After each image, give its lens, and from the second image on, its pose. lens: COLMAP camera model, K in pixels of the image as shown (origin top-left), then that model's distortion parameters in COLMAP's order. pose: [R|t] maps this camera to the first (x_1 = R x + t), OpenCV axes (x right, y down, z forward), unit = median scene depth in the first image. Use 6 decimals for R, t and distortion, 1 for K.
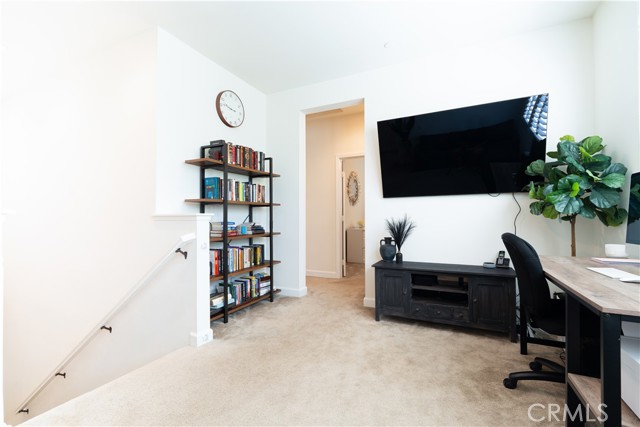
lens RADIAL K [[280.4, 0, 319.7], [0, 280.4, 215.5], [0, 0, 1]] dist [0.001644, 0.000859]
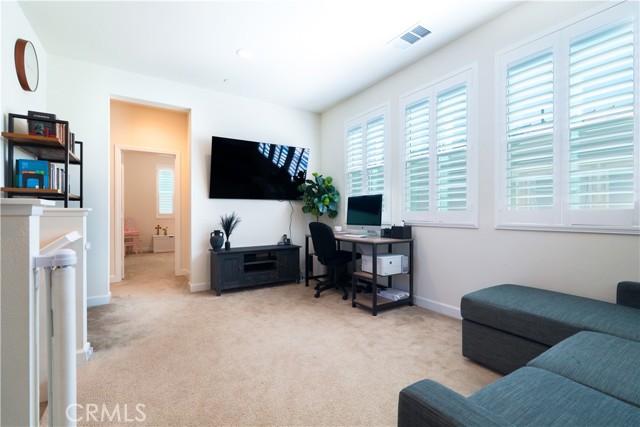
lens RADIAL K [[280.4, 0, 320.8], [0, 280.4, 214.5], [0, 0, 1]] dist [0.001644, 0.000859]
pose [[0.520608, 0.003660, 0.853788, -0.695088], [-0.007006, 0.999975, -0.000014, 0.005541], [-0.853767, -0.005974, 0.520621, -0.053862]]
